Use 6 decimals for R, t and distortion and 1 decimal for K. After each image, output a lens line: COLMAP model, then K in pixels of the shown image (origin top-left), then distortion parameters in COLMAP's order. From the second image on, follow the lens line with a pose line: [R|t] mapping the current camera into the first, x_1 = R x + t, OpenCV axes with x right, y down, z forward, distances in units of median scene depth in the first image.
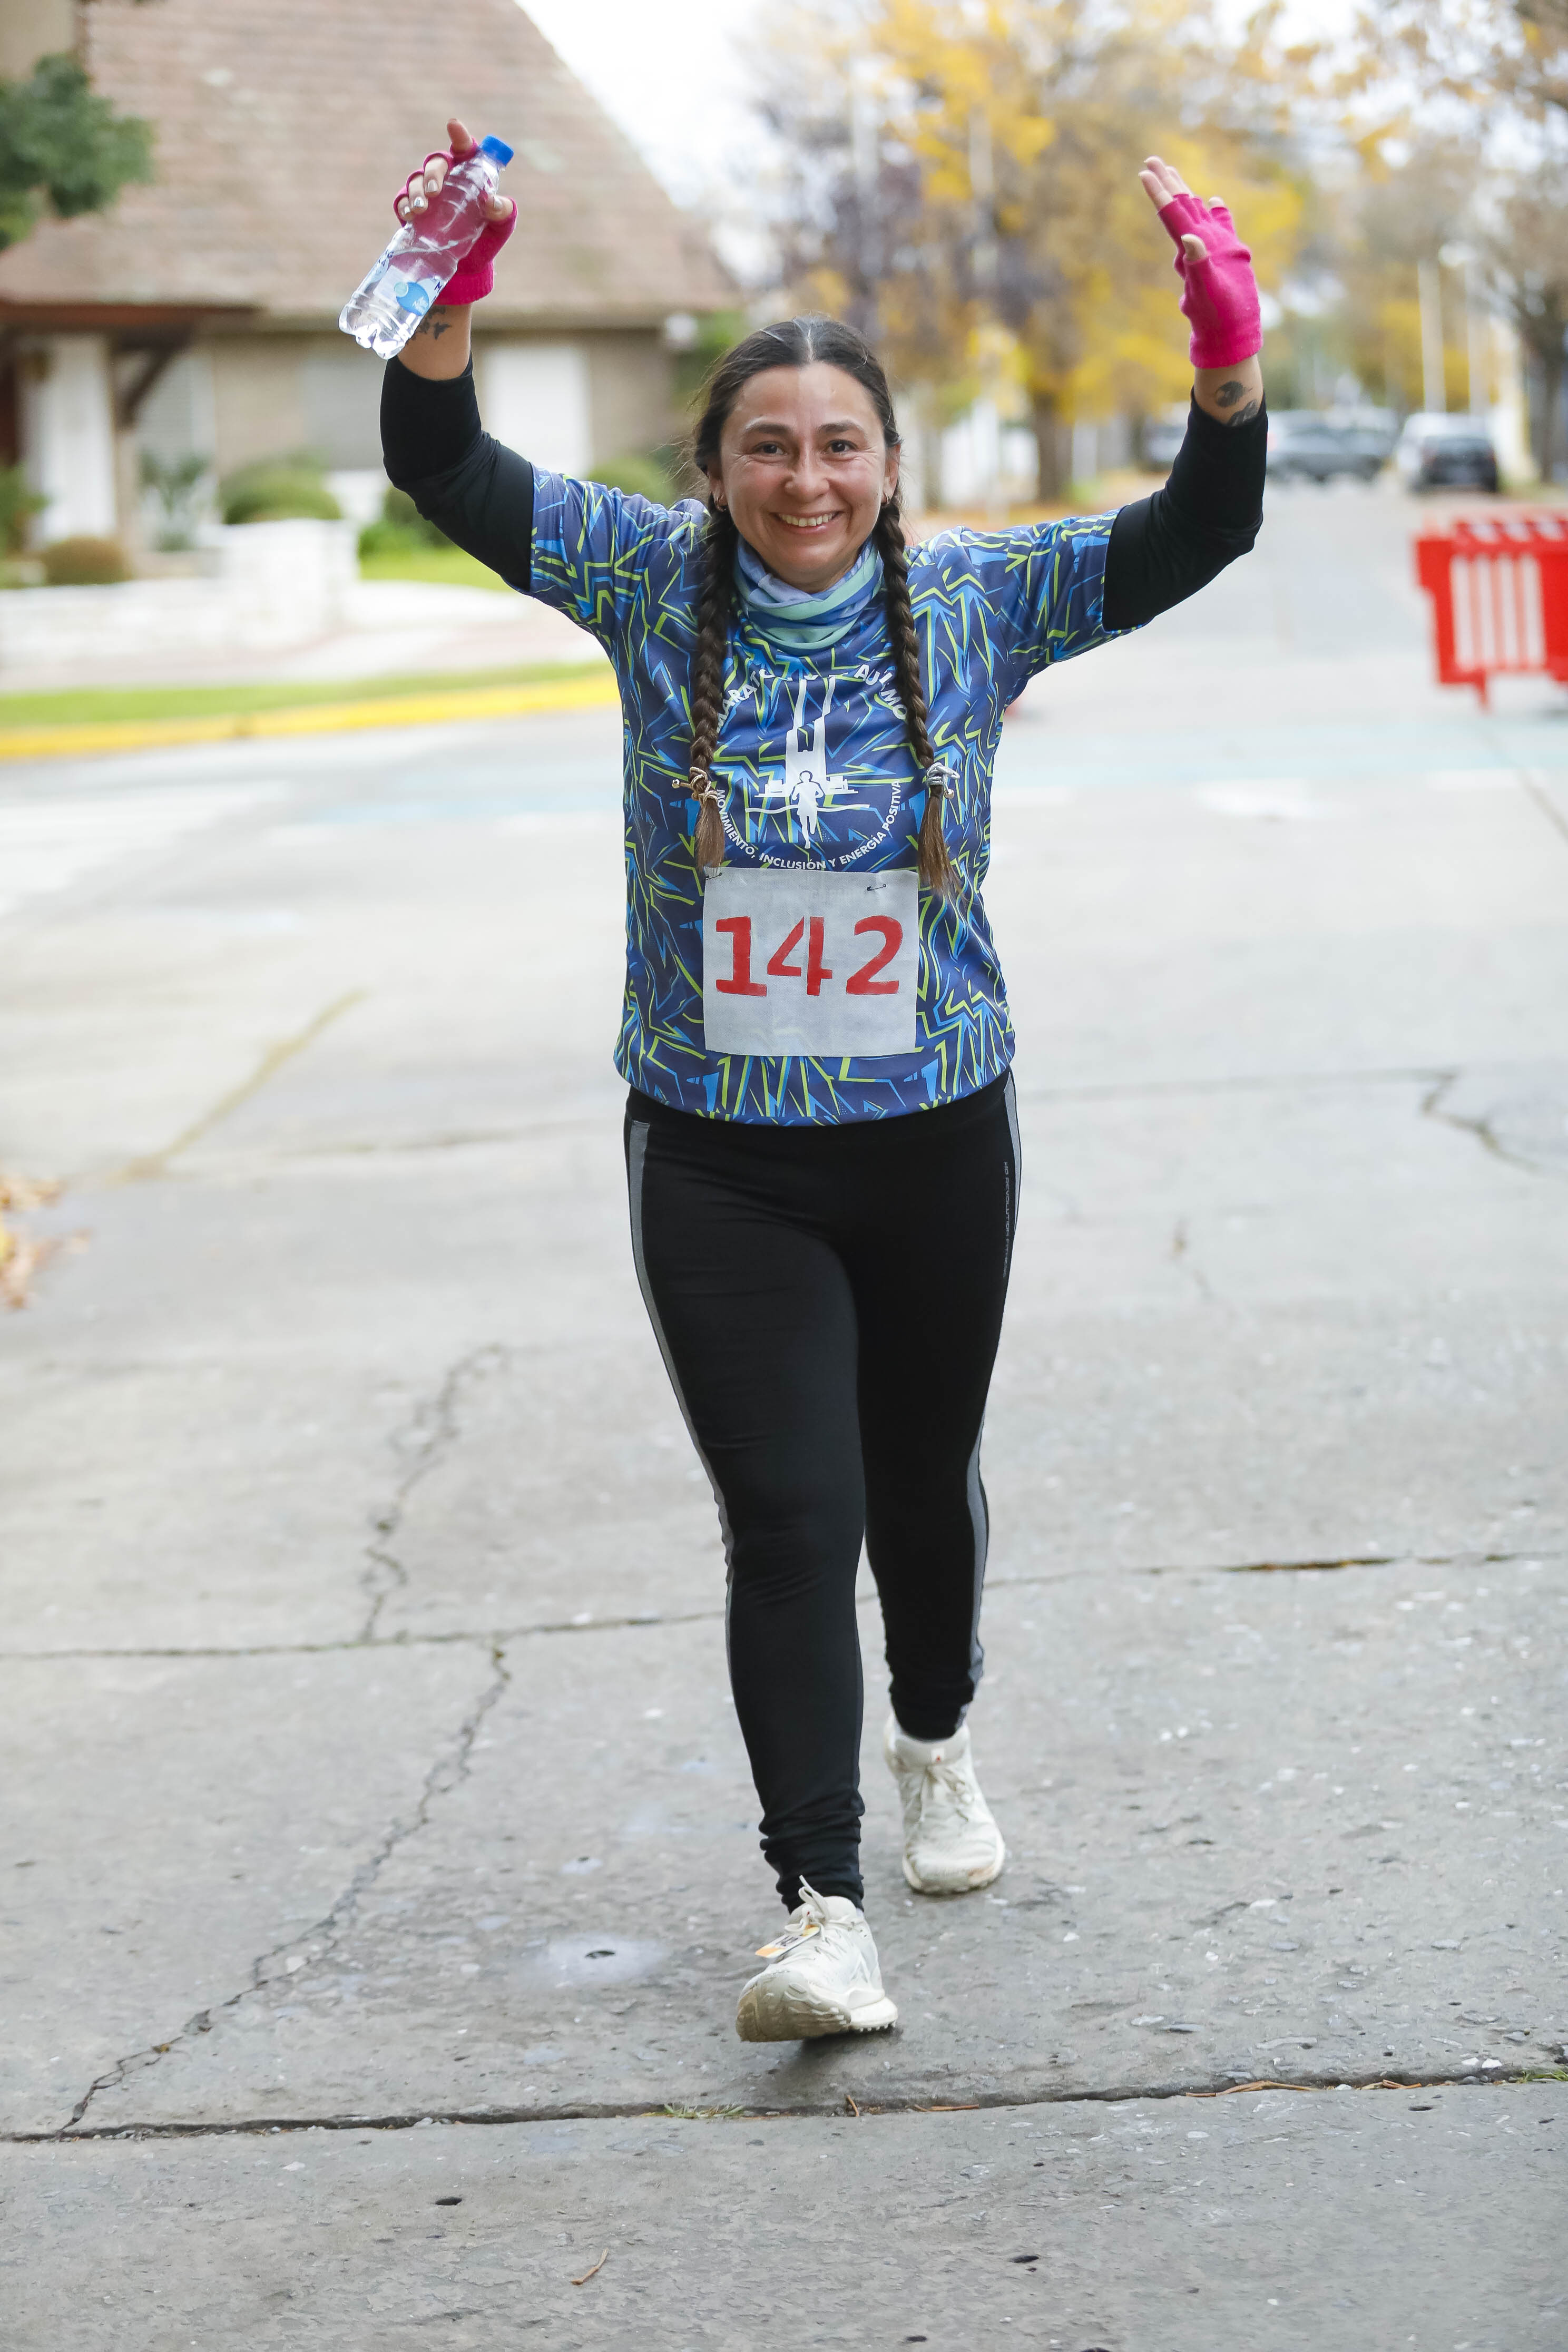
lens RADIAL K [[5217.1, 0, 789.6], [0, 5217.1, 1177.0], [0, 0, 1]] dist [-0.257131, 0.000000]
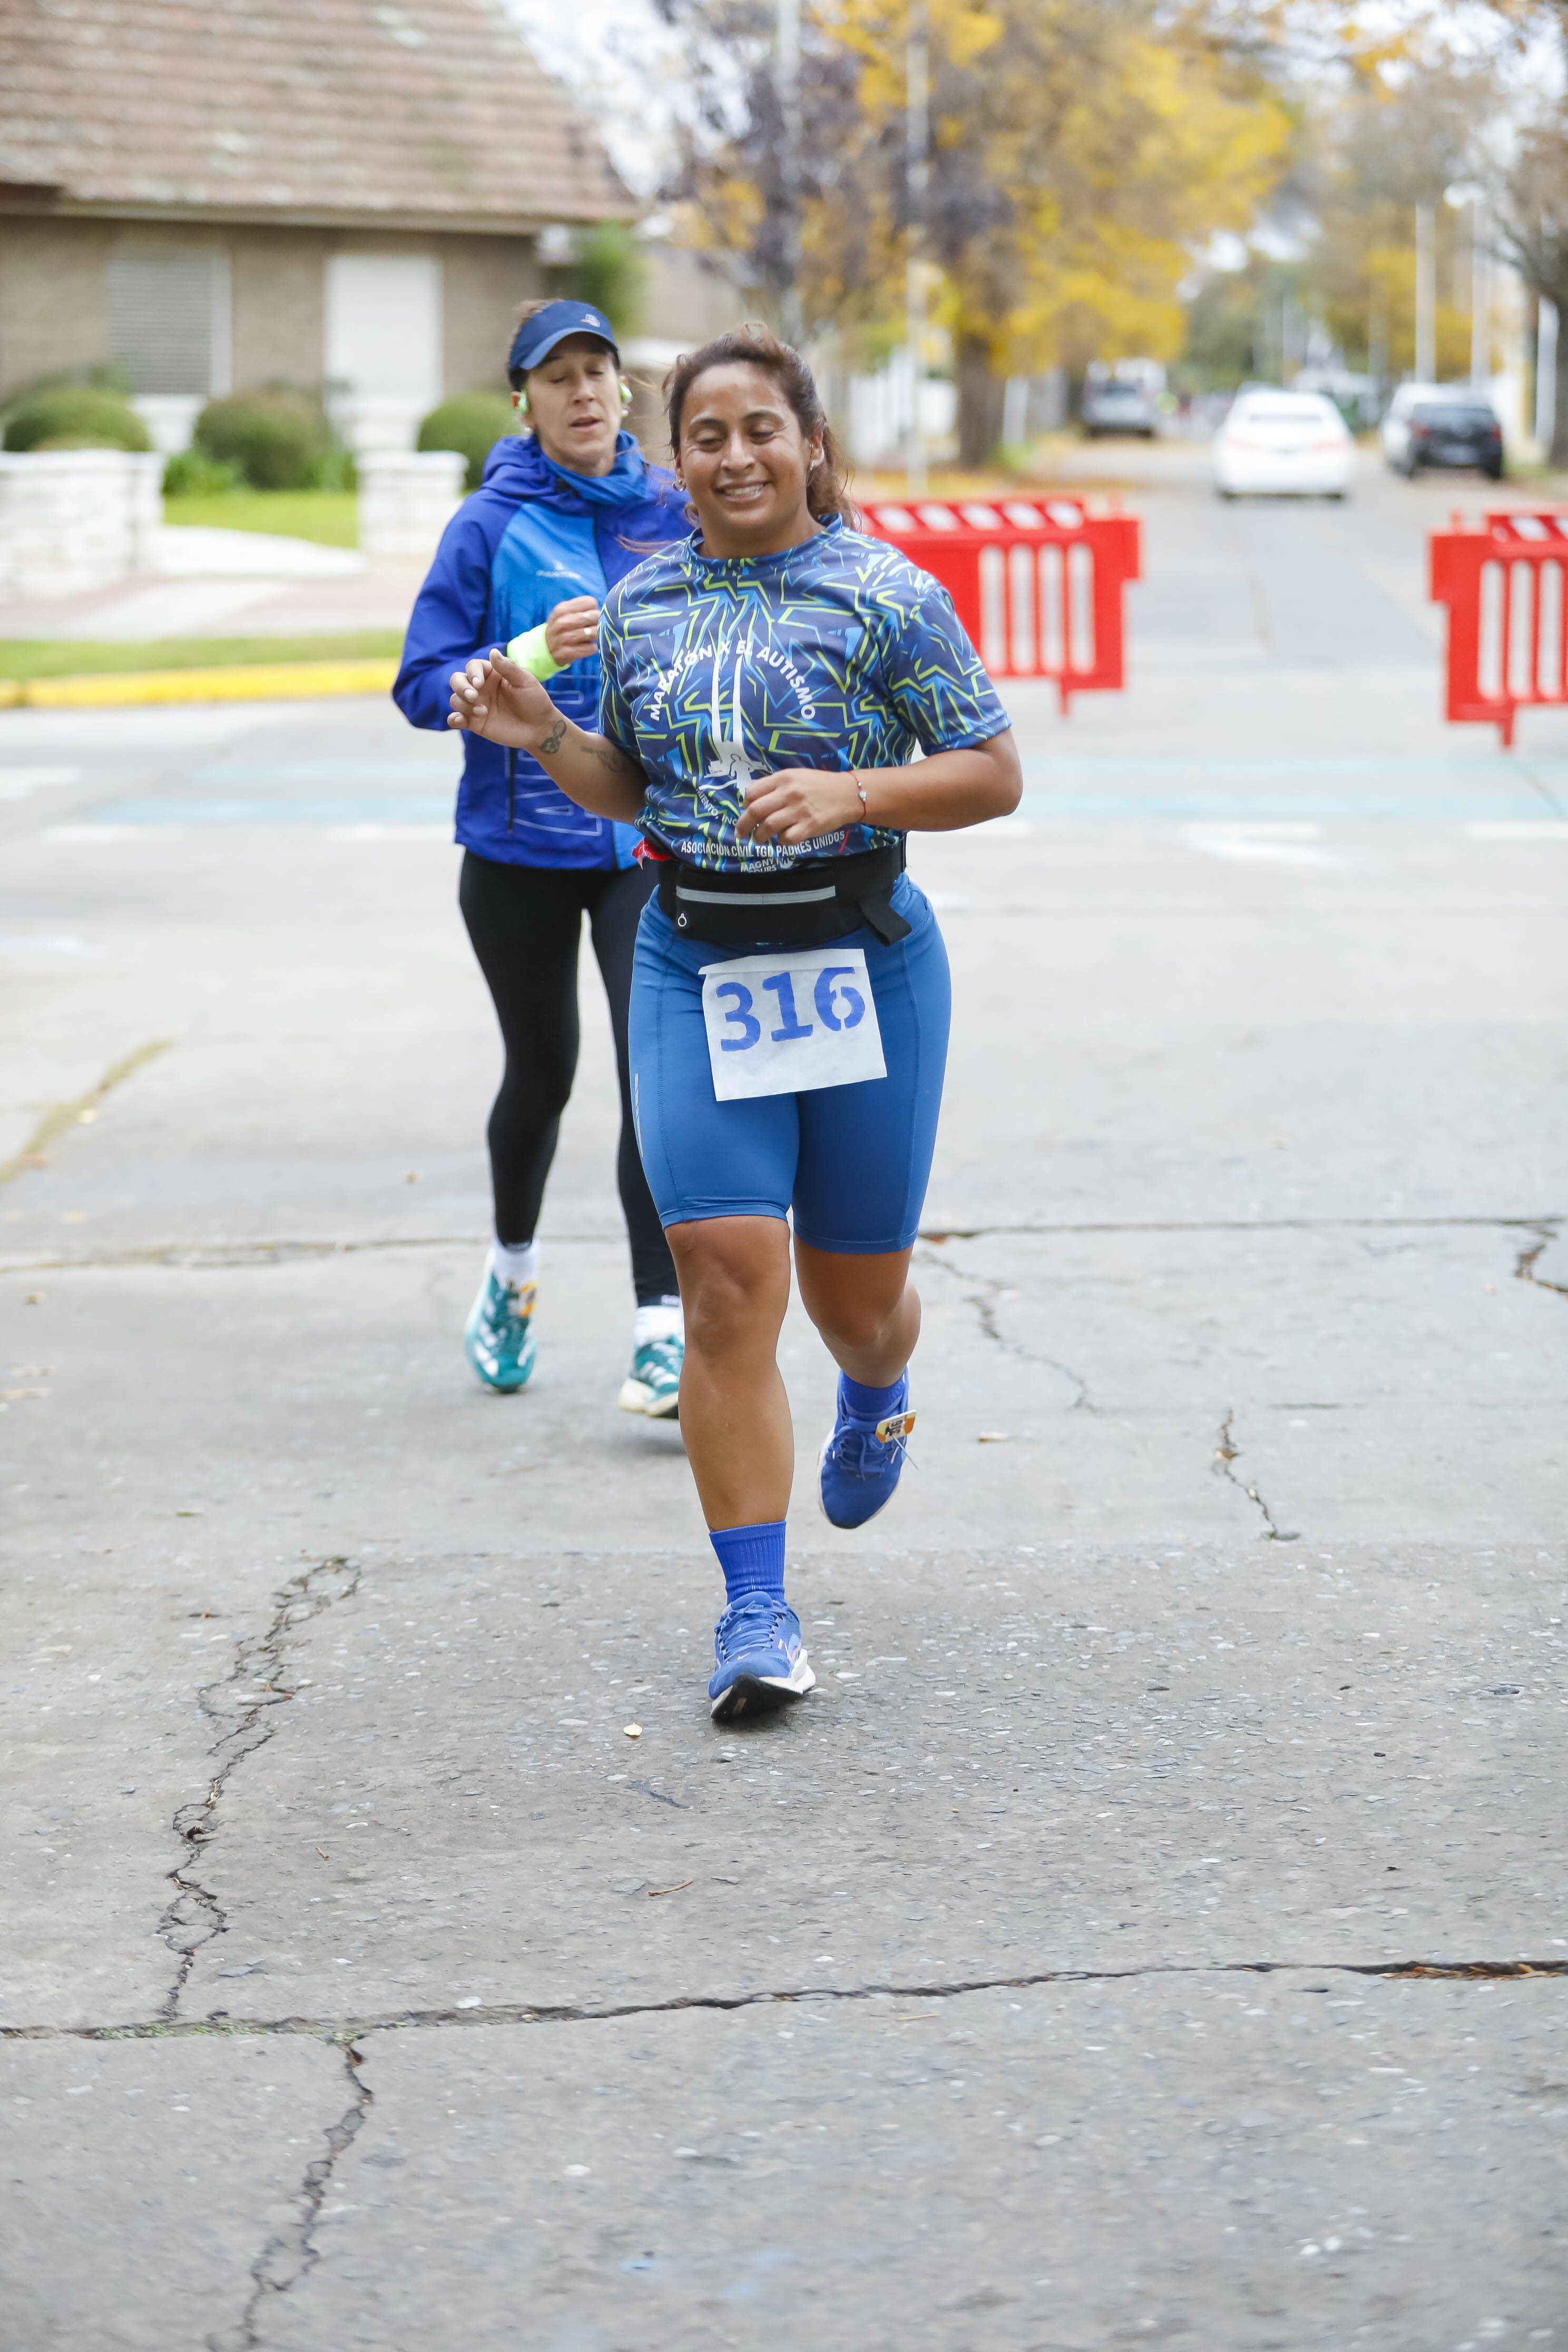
lens RADIAL K [[6080.5, 0, 780.9], [0, 6080.5, 1171.7], [0, 0, 1]] dist [-0.144609, 0.000000]
pose [[0.998721, 0.044387, 0.024202, -0.022755], [-0.044104, 0.998953, -0.012124, -0.022521], [-0.024715, 0.011041, 0.999634, 0.161662]]
